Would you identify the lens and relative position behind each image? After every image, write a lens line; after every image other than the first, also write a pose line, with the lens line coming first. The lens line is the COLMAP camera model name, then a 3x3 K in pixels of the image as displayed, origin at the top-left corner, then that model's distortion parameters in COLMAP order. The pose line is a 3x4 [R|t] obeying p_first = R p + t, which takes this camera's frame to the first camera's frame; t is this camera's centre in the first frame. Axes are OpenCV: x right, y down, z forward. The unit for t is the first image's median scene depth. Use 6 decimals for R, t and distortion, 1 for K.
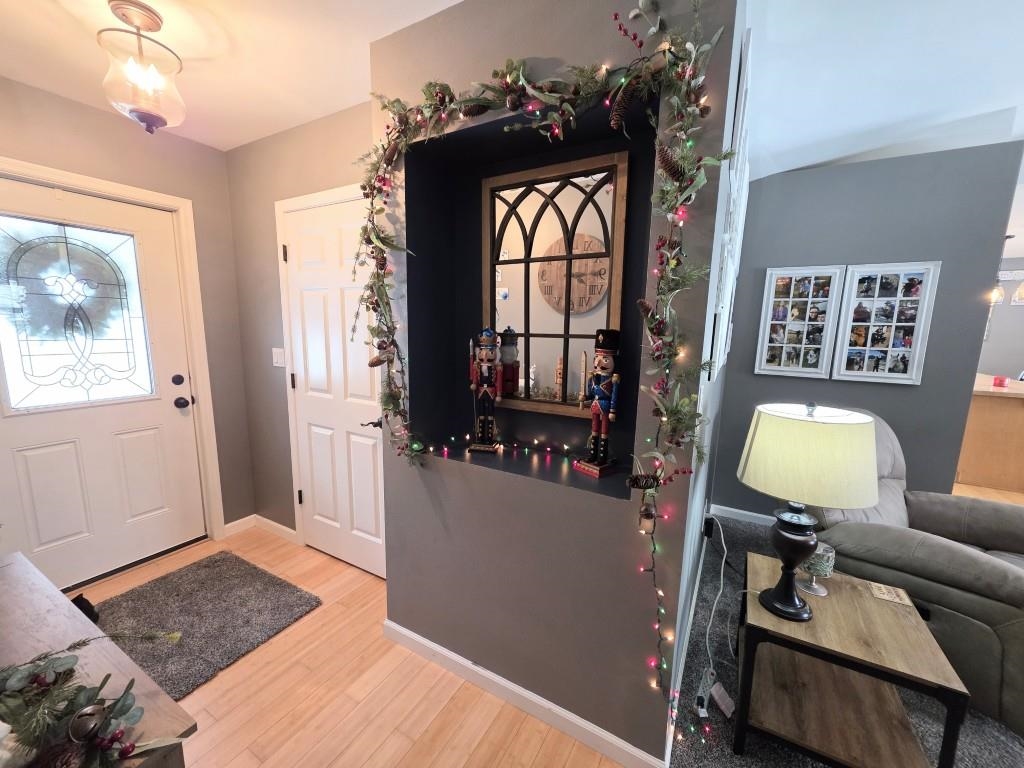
lens RADIAL K [[403.7, 0, 512.9], [0, 403.7, 388.8], [0, 0, 1]] dist [-0.001078, 0.000353]
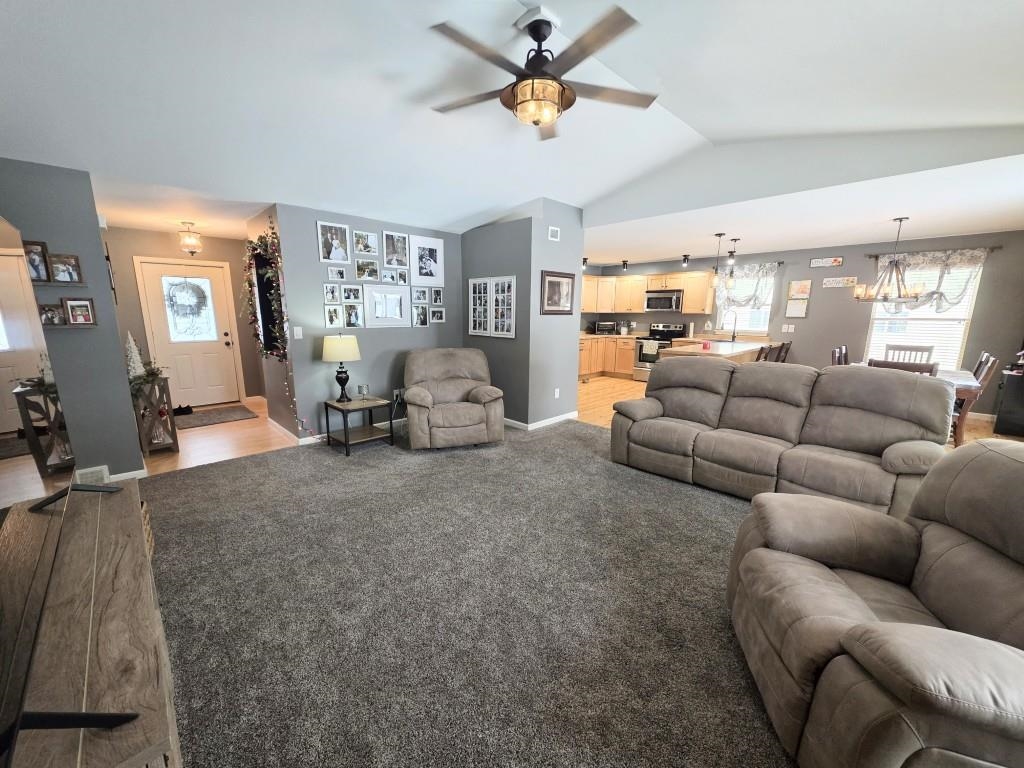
lens RADIAL K [[403.7, 0, 506.4], [0, 403.7, 388.6], [0, 0, 1]] dist [-0.001078, 0.000353]
pose [[0.958219, 0.041425, -0.283021, 1.493302], [-0.031198, 0.998690, 0.040549, 0.151270], [0.284330, -0.030025, 0.958256, -0.875404]]
